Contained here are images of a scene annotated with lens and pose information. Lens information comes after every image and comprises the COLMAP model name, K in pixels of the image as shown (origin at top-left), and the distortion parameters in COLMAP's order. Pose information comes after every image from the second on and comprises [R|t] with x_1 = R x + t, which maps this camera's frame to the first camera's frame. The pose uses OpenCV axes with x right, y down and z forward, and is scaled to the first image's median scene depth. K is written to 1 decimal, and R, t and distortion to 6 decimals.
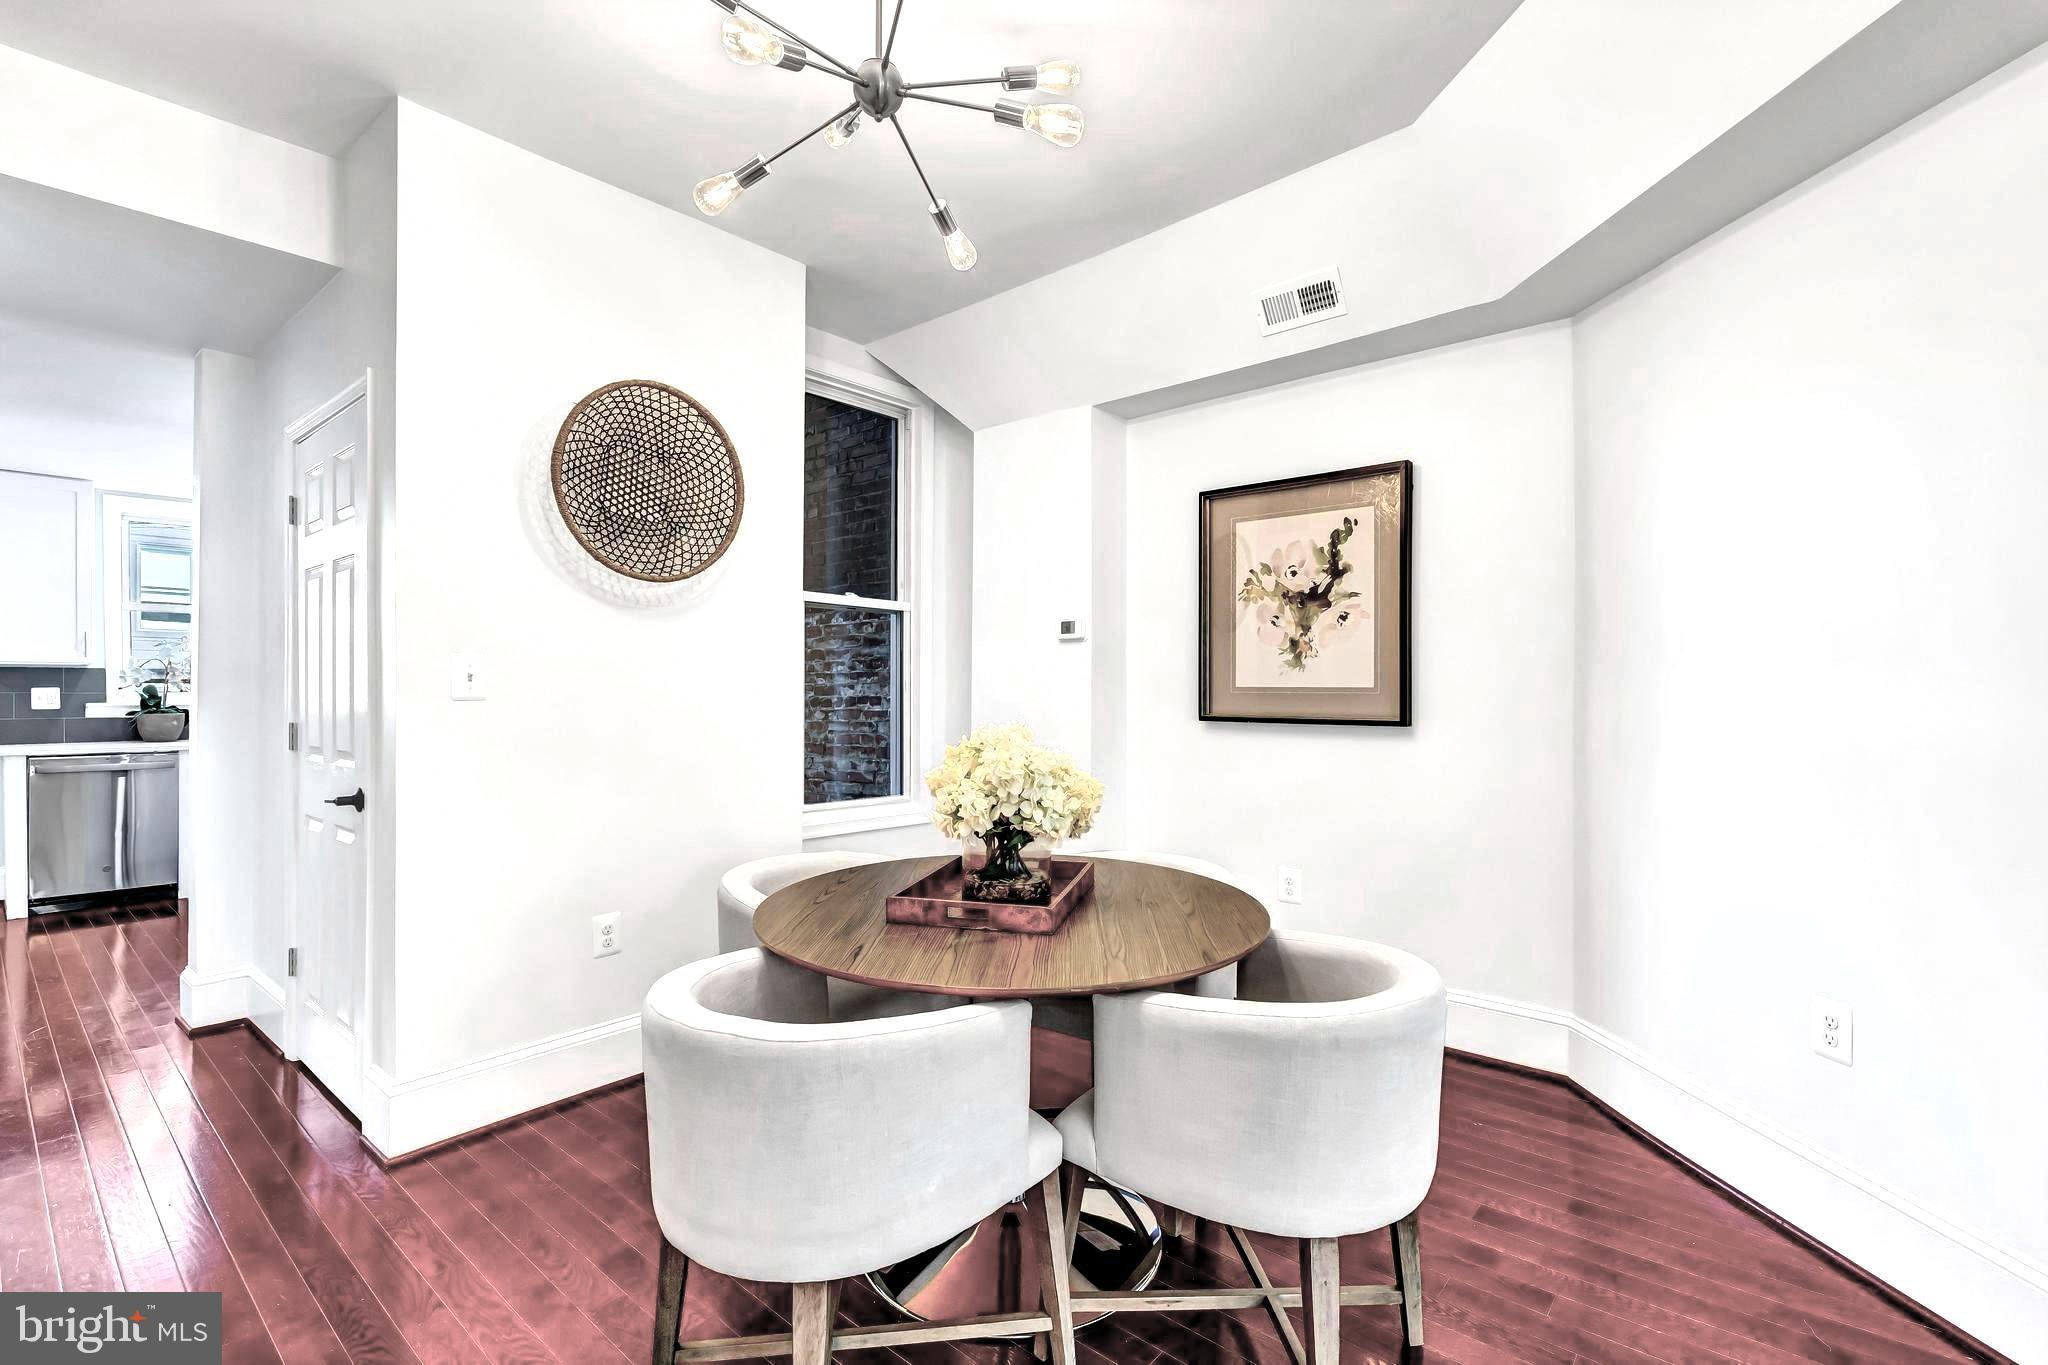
lens RADIAL K [[923.9, 0, 1029.5], [0, 923.9, 697.8], [0, 0, 1]] dist [-0.004752, 0.001030]
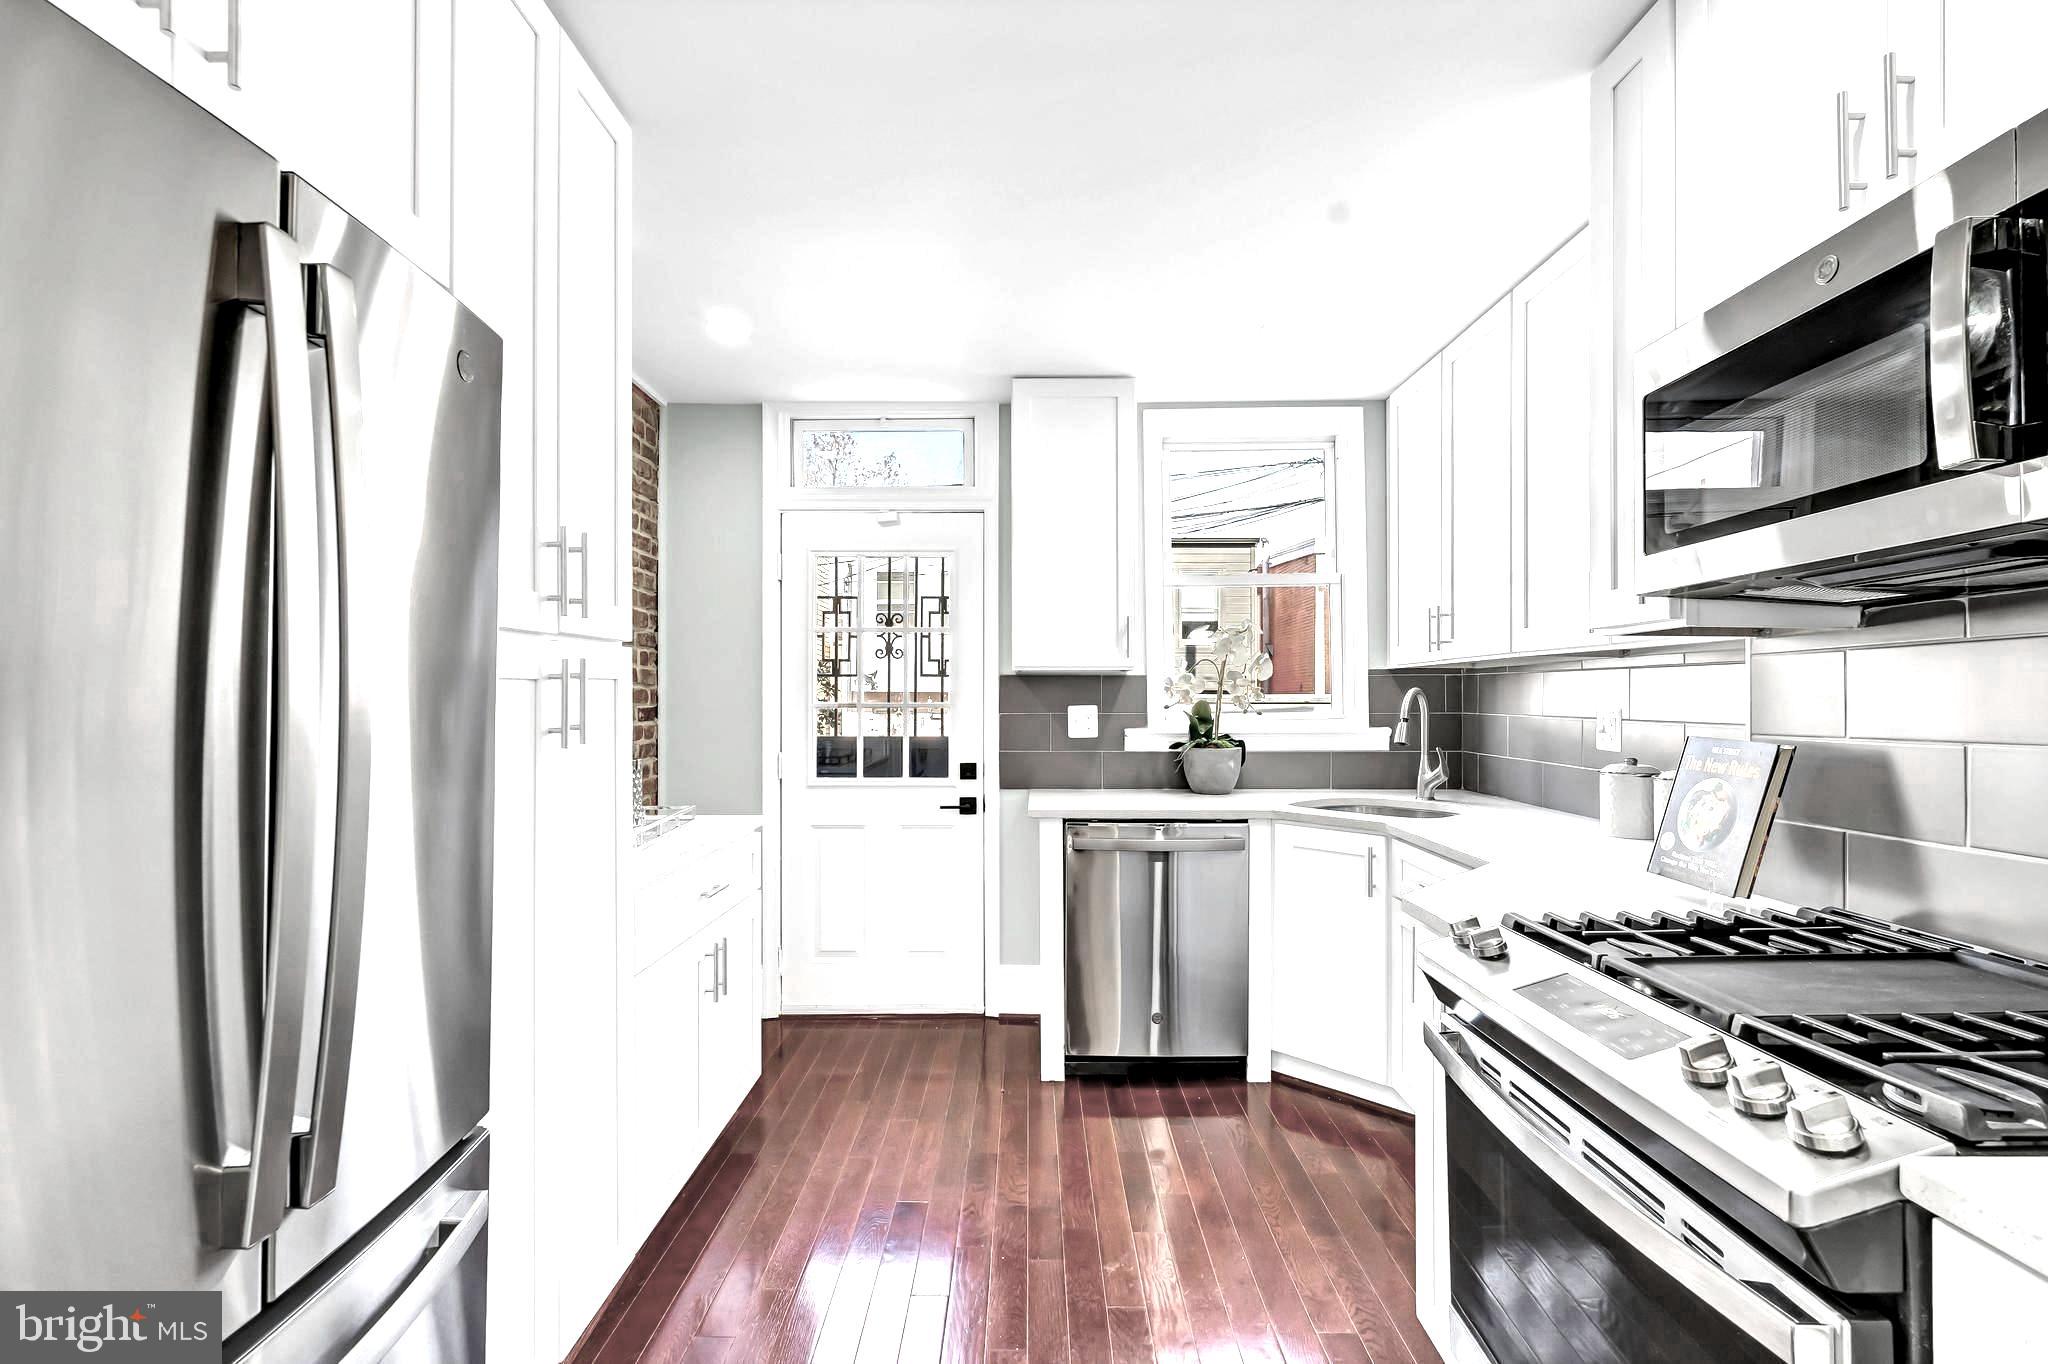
lens RADIAL K [[923.9, 0, 1034.1], [0, 923.9, 695.3], [0, 0, 1]] dist [-0.004752, 0.001030]
pose [[0.654114, -0.003877, -0.756386, -0.850188], [-0.004774, 0.999946, -0.009254, -0.017416], [0.756381, 0.009664, 0.654060, 0.776831]]
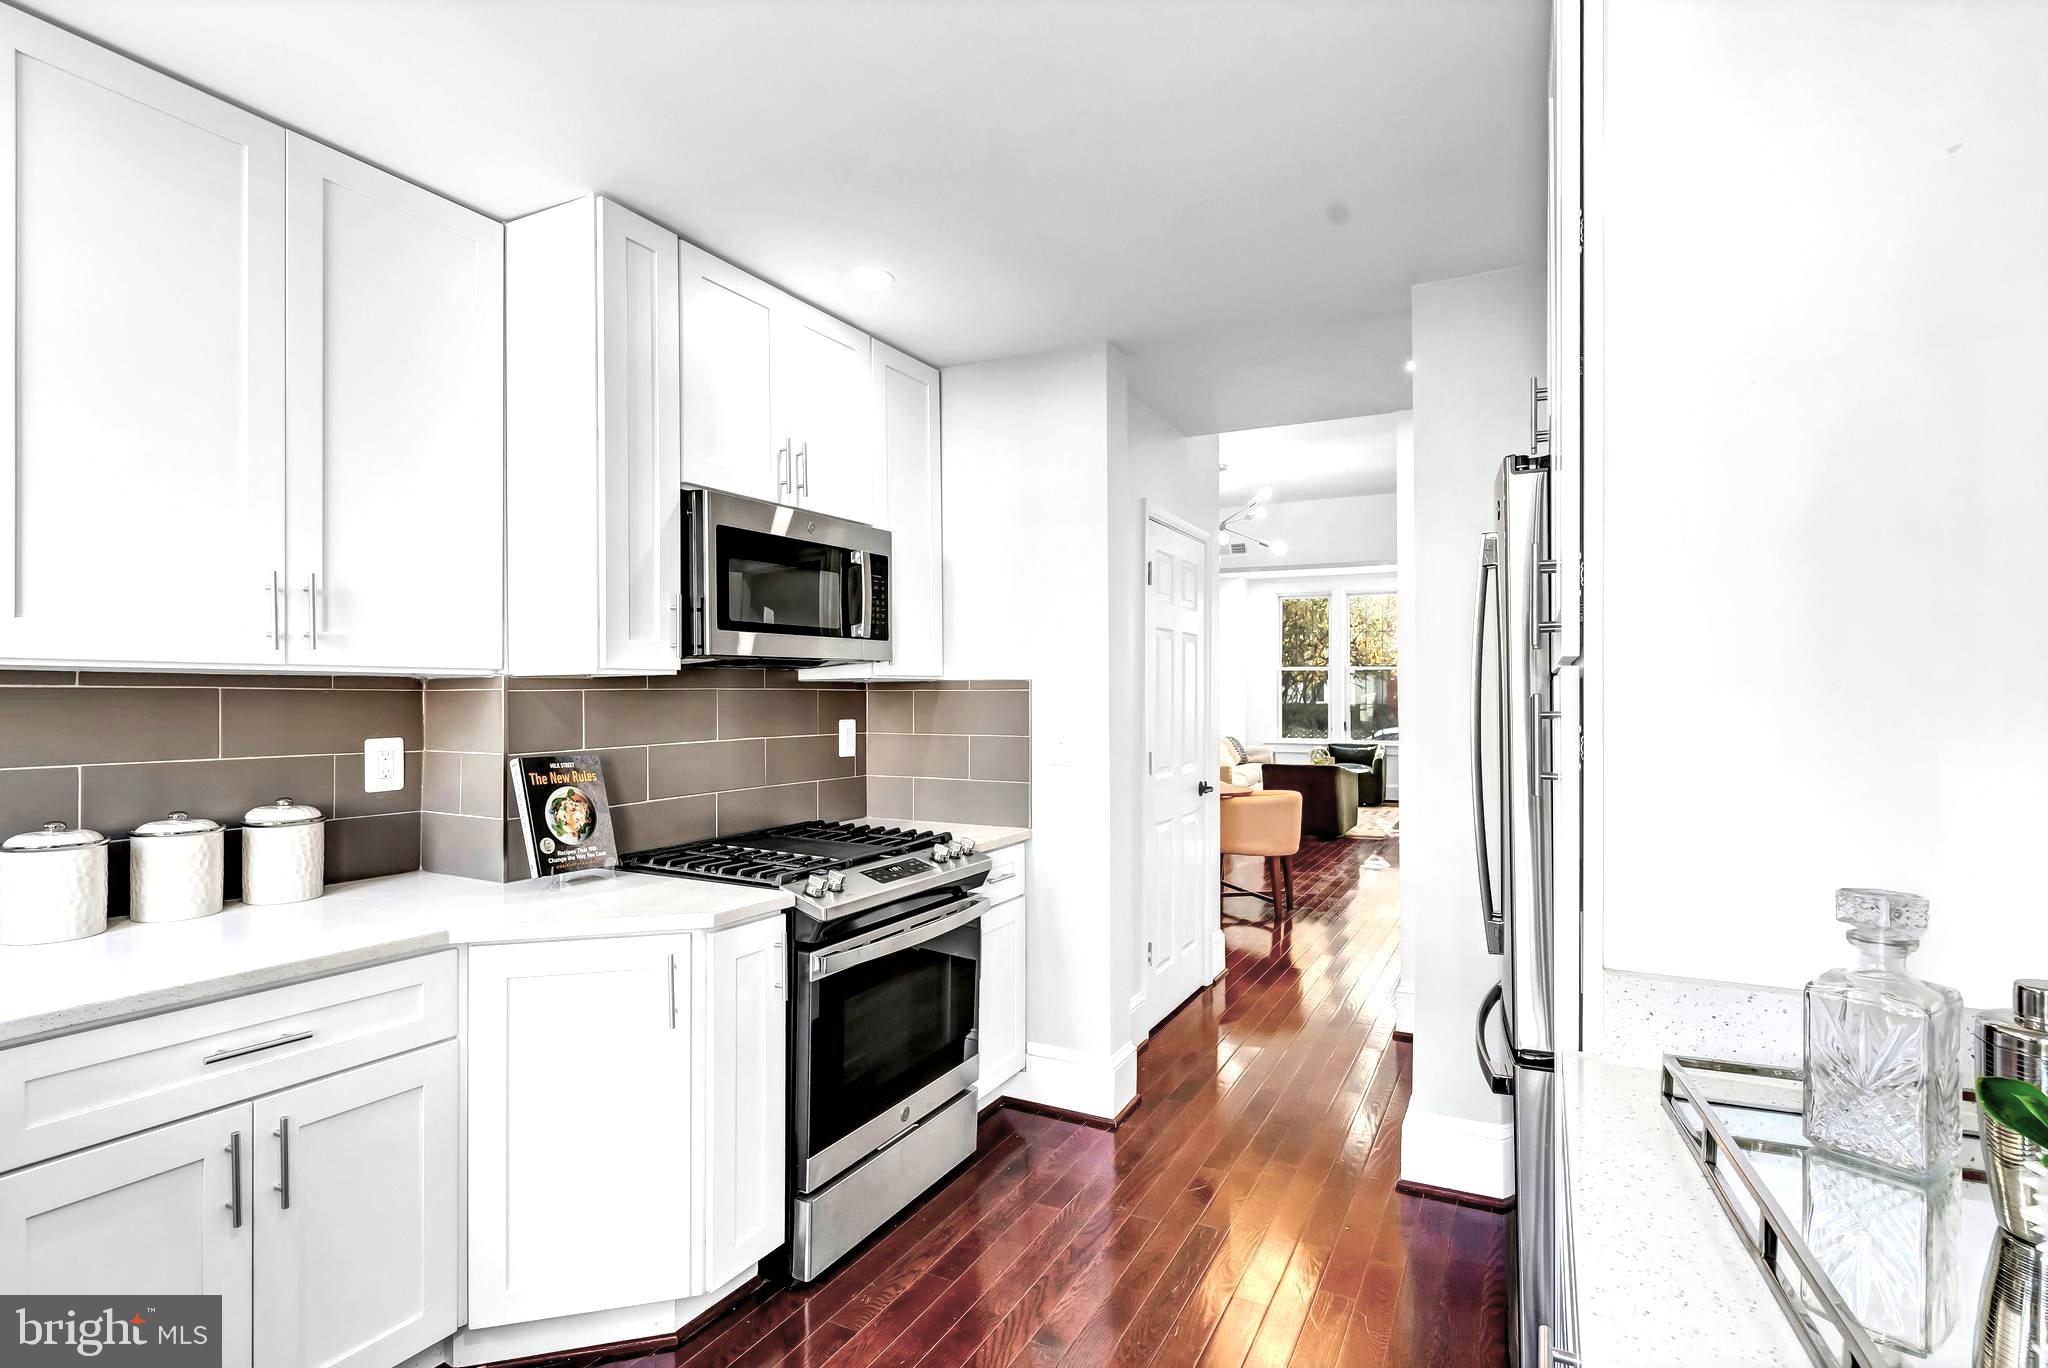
lens RADIAL K [[988.8, 0, 1013.9], [0, 988.8, 690.7], [0, 0, 1]] dist [-0.004444, 0.002220]
pose [[-0.223042, 0.004598, 0.974798, -1.662945], [0.009207, 0.999954, -0.002610, -0.039505], [-0.974765, 0.008393, -0.223074, 1.197935]]
